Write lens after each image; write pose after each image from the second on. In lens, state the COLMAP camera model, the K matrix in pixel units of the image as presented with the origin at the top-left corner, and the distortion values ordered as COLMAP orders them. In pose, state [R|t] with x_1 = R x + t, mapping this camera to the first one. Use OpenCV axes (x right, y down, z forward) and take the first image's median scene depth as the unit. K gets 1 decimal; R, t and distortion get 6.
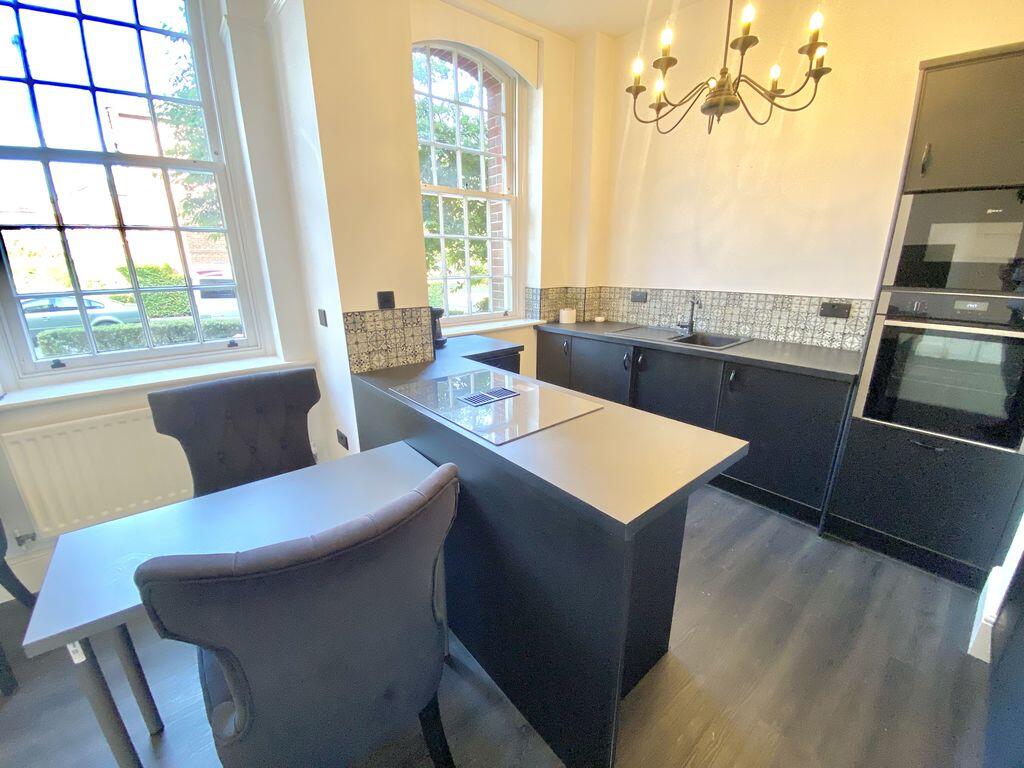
lens RADIAL K [[417.9, 0, 509.6], [0, 417.9, 385.1], [0, 0, 1]] dist [0.015757, -0.017152]
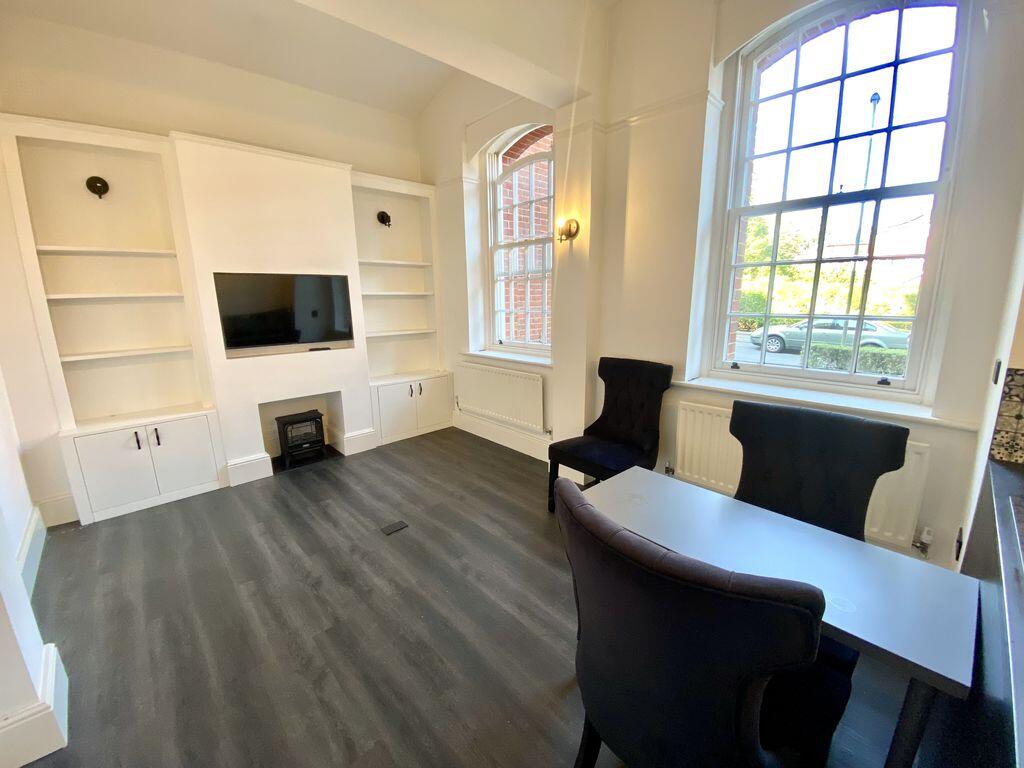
lens RADIAL K [[413.9, 0, 509.7], [0, 413.9, 385.0], [0, 0, 1]] dist [0.014338, -0.016600]
pose [[0.054037, 0.217048, -0.974664, 0.157103], [-0.271527, 0.942504, 0.194832, -0.044981], [0.960913, 0.254119, 0.109865, 0.132213]]
